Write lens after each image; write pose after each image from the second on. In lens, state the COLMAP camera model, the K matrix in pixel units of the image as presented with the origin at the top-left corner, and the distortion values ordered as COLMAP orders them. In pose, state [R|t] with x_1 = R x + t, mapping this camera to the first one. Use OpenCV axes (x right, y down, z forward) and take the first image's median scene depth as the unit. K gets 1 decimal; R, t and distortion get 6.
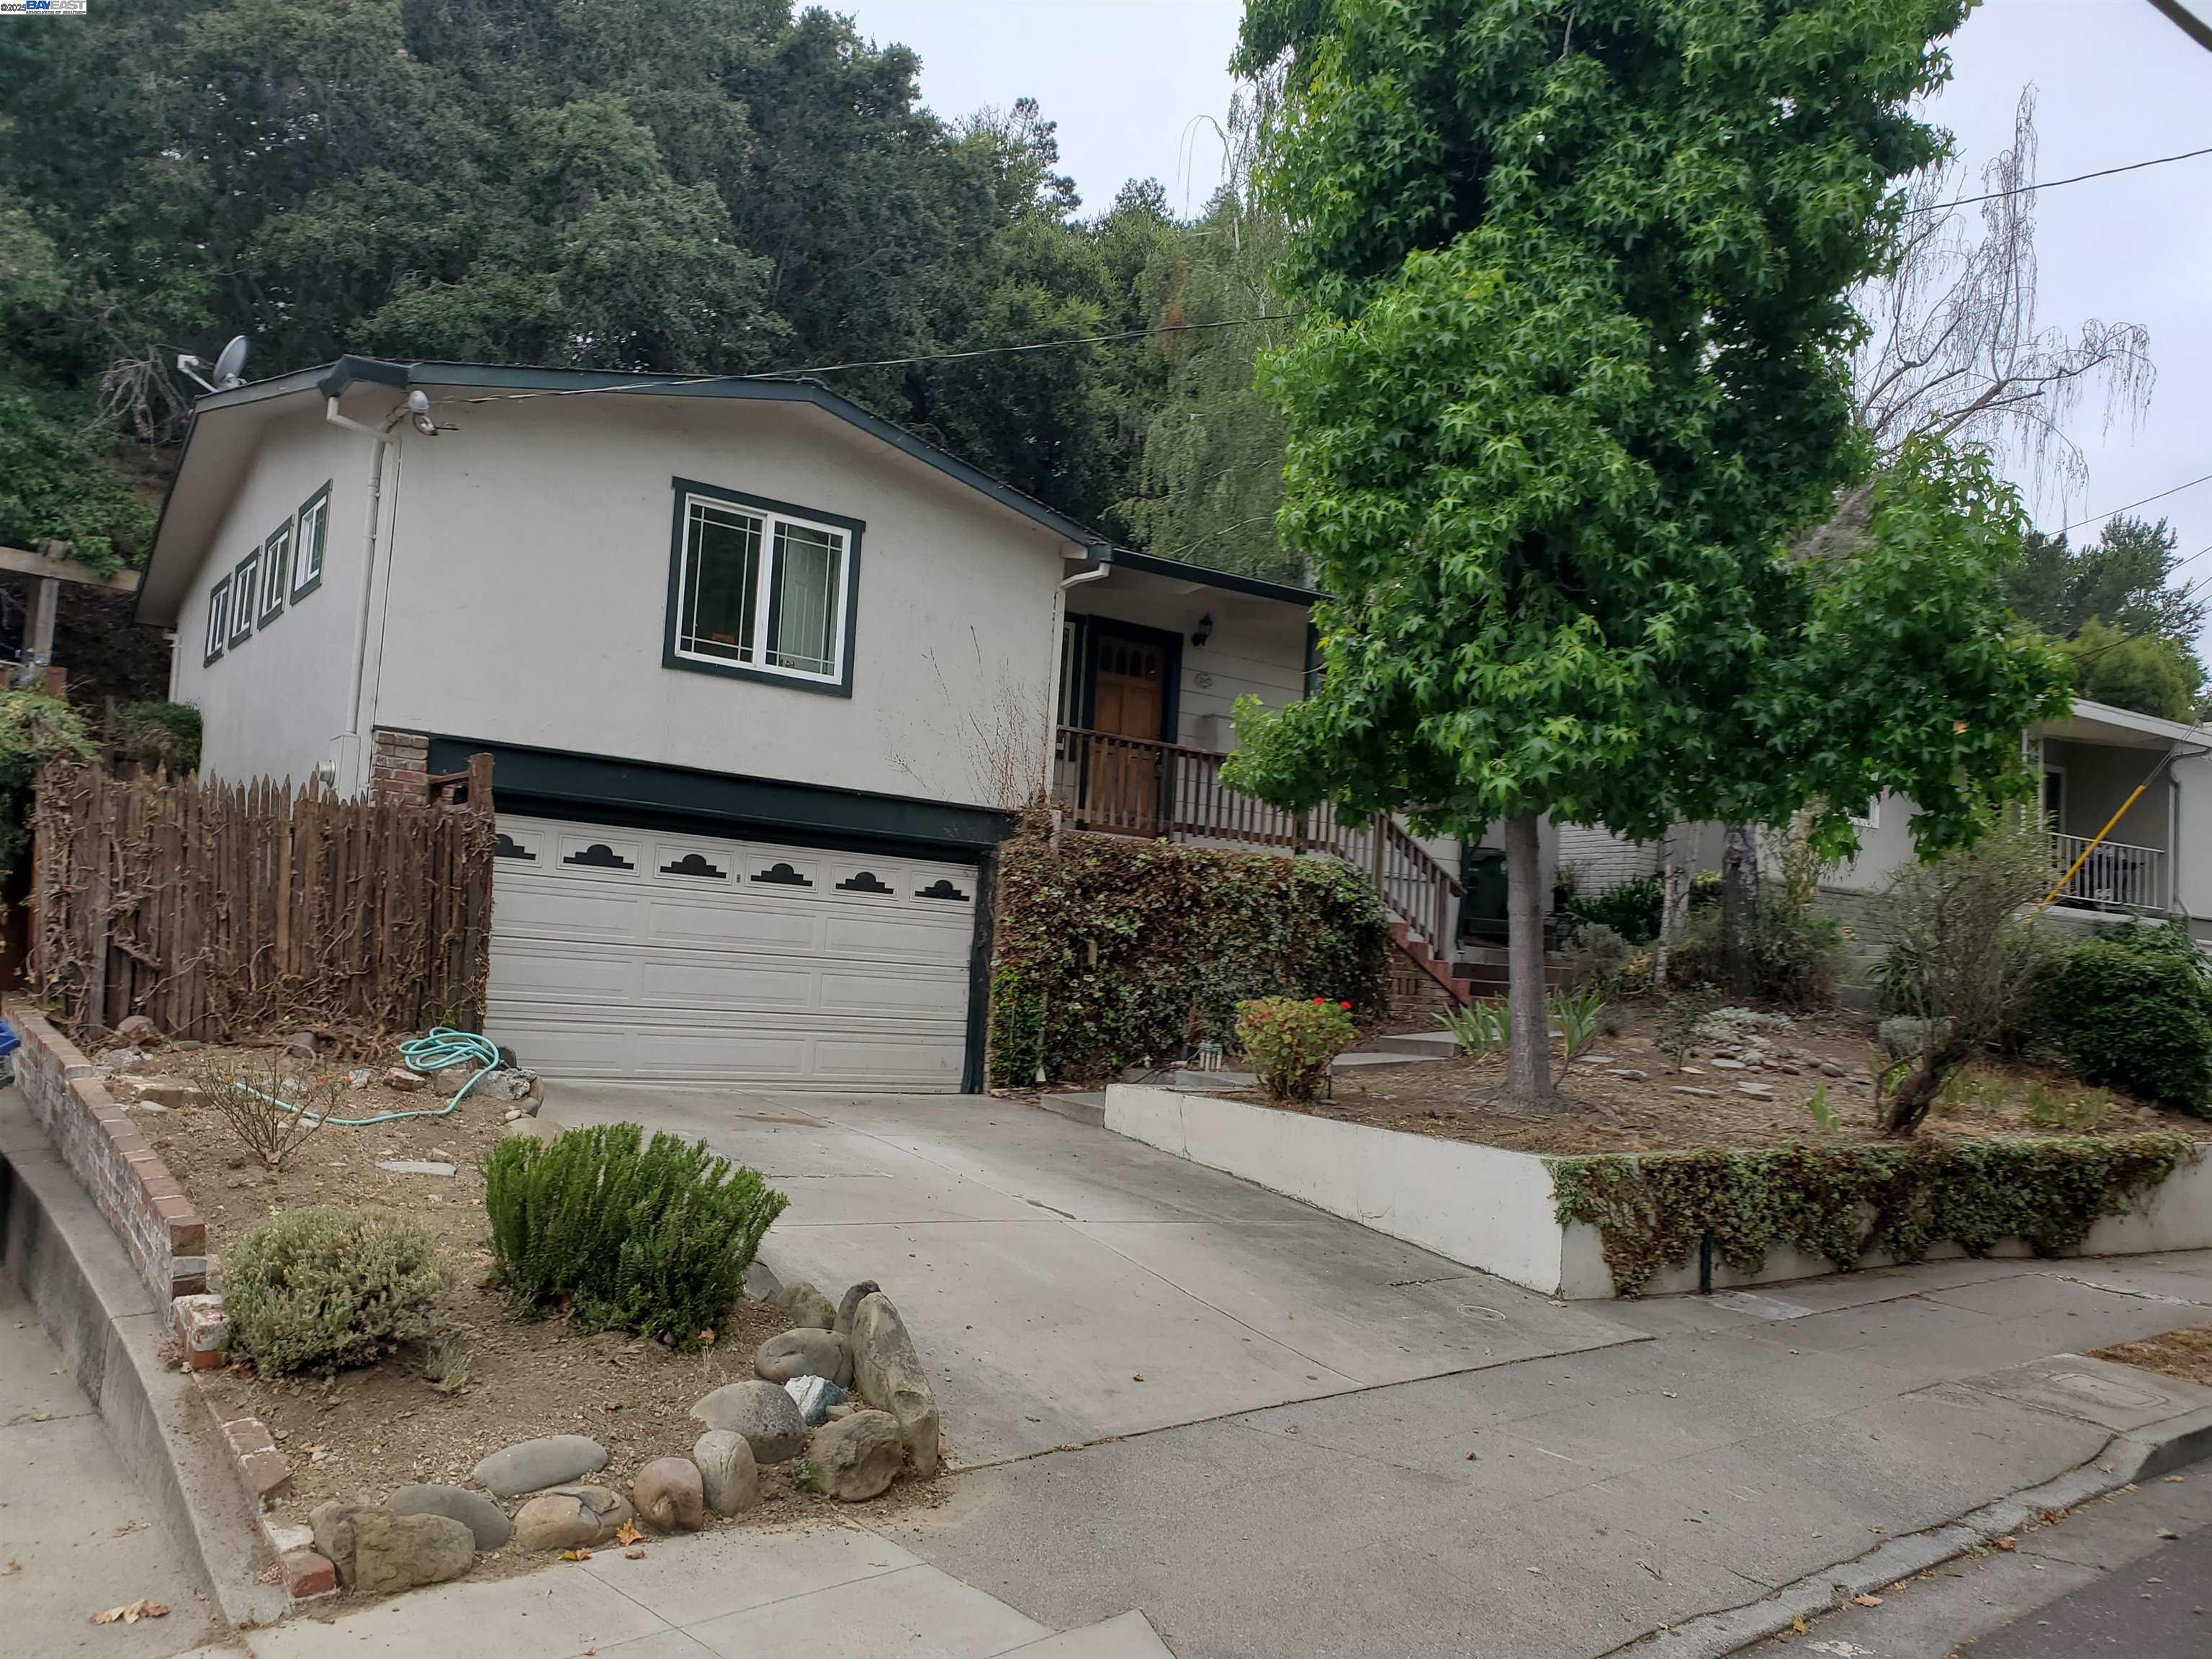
lens RADIAL K [[1733.2, 0, 1072.1], [0, 1733.2, 823.1], [0, 0, 1]] dist [0.012239, 0.007431]
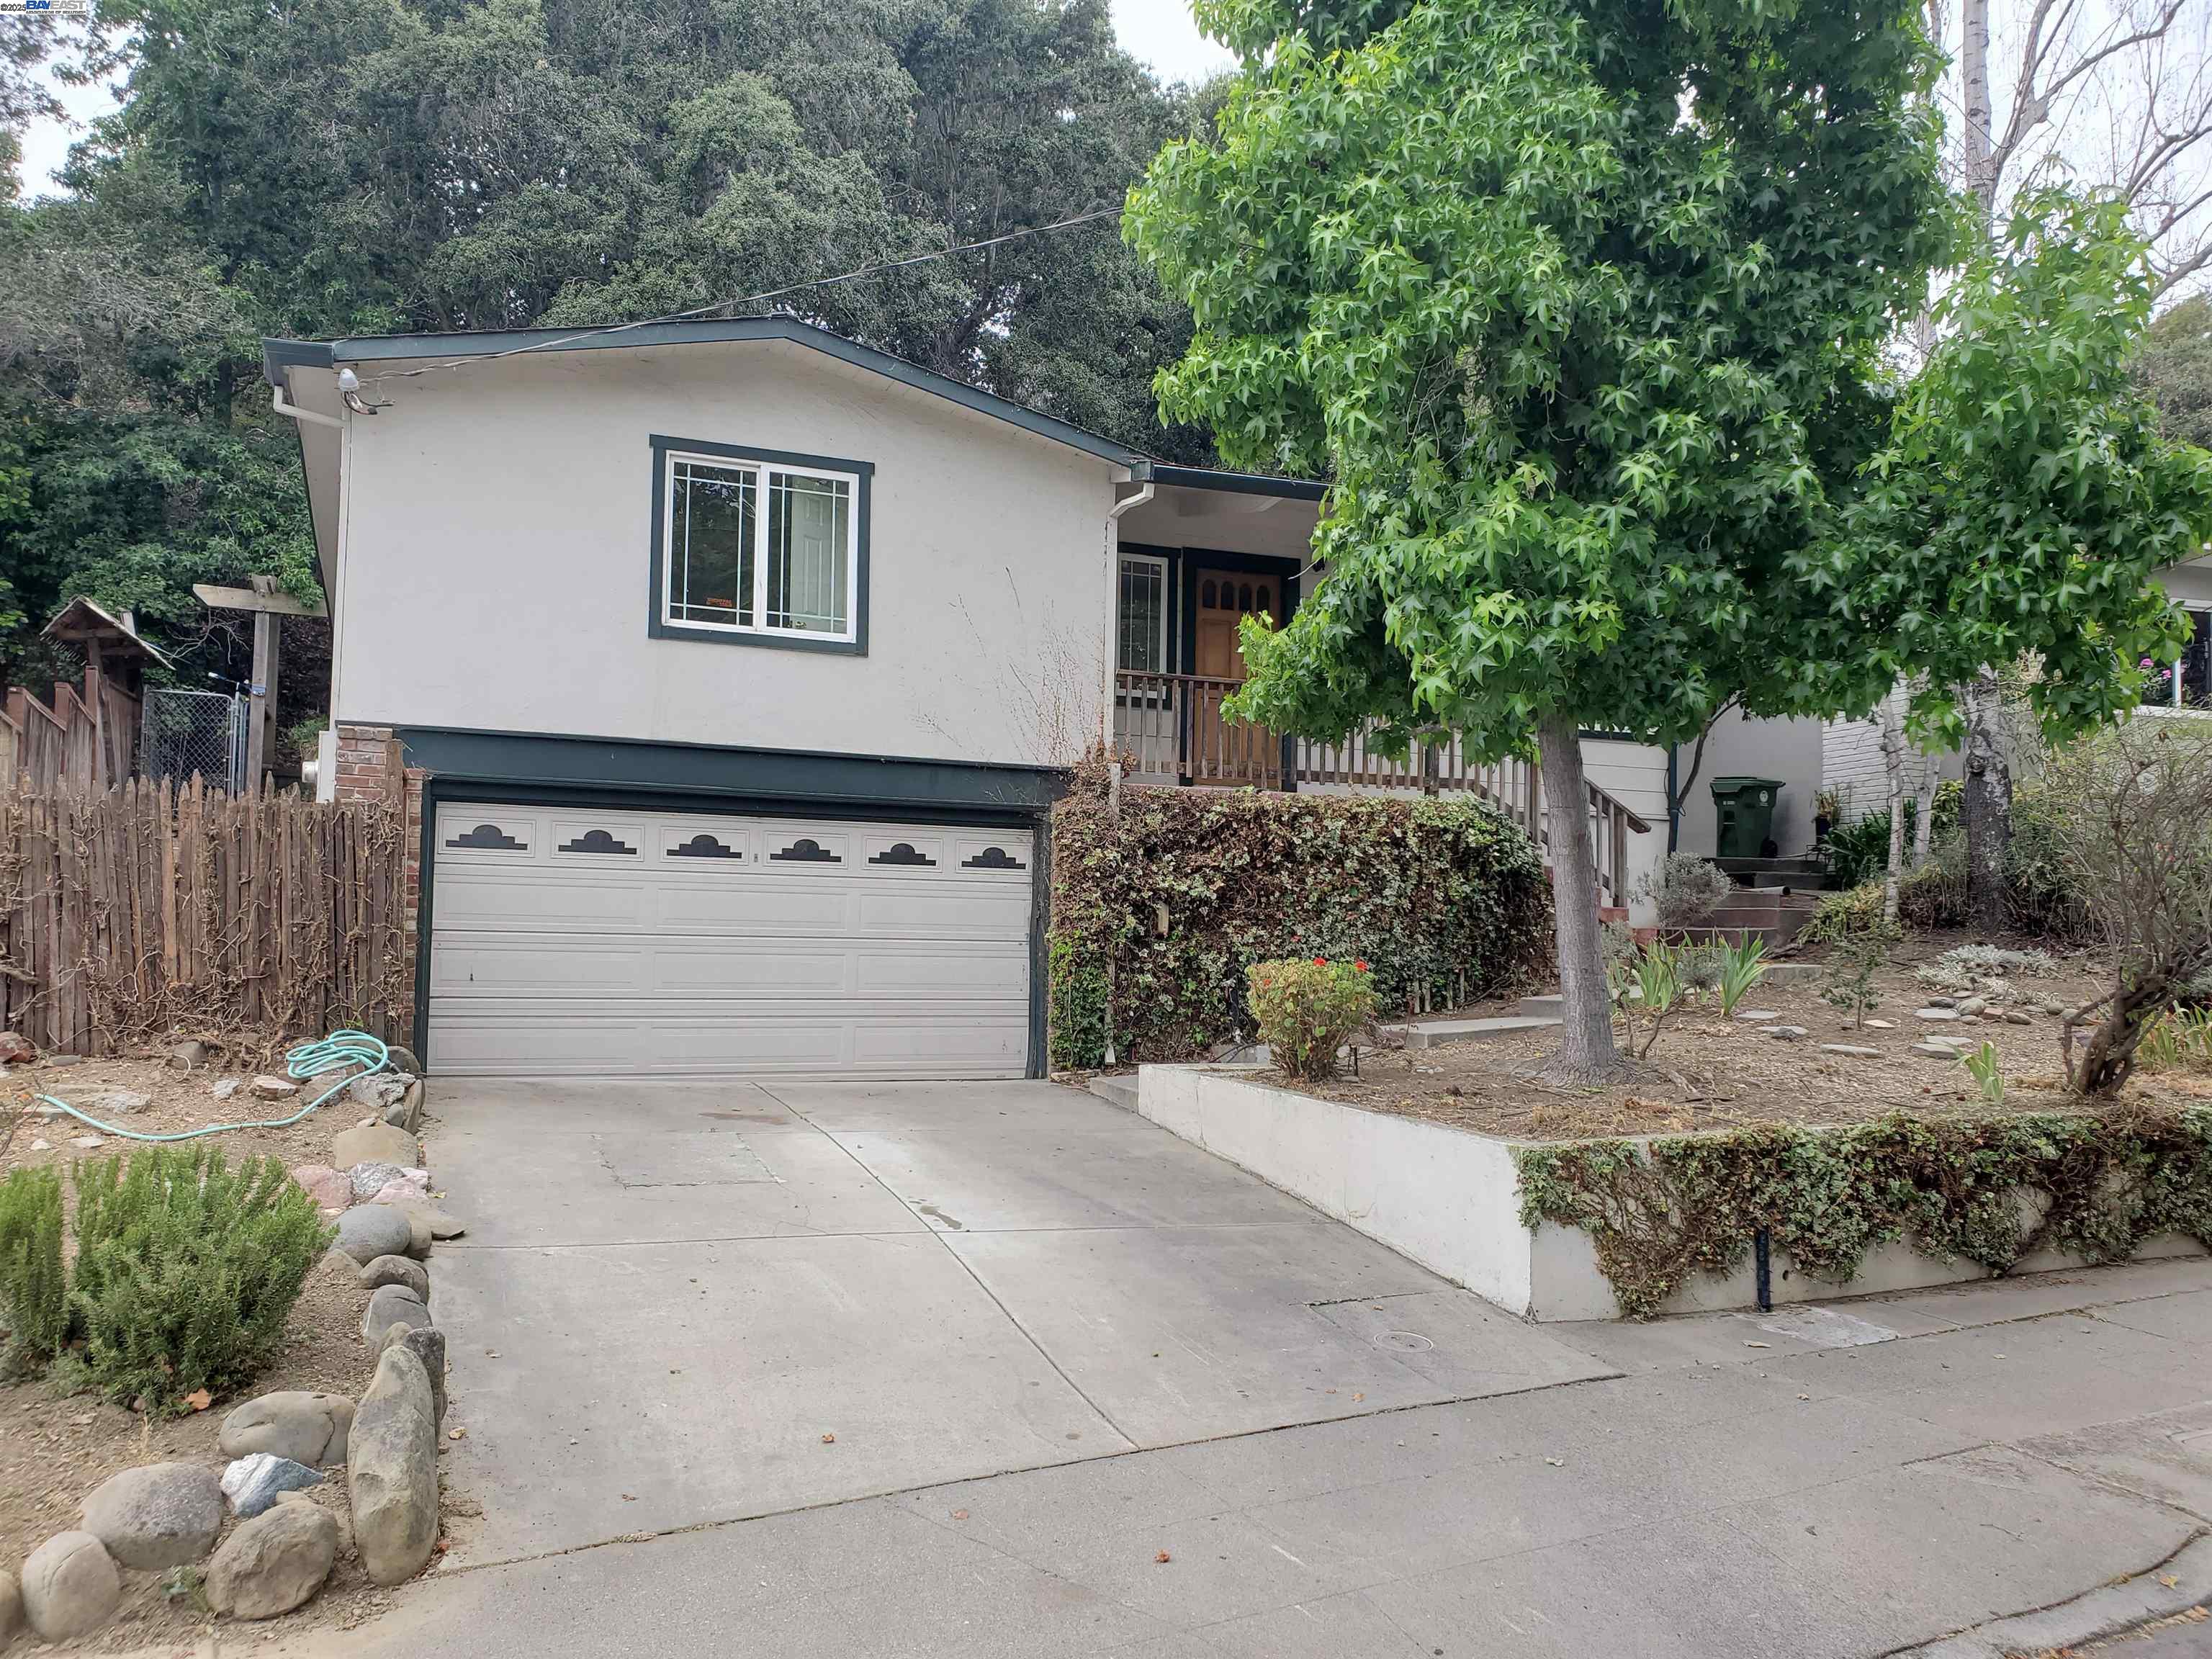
lens RADIAL K [[1733.2, 0, 1072.1], [0, 1733.2, 823.1], [0, 0, 1]] dist [0.012239, 0.007431]
pose [[0.975773, -0.061218, -0.210048, 0.214510], [0.064035, 0.997926, 0.006628, 0.022397], [0.209206, -0.019918, 0.977669, 0.151064]]
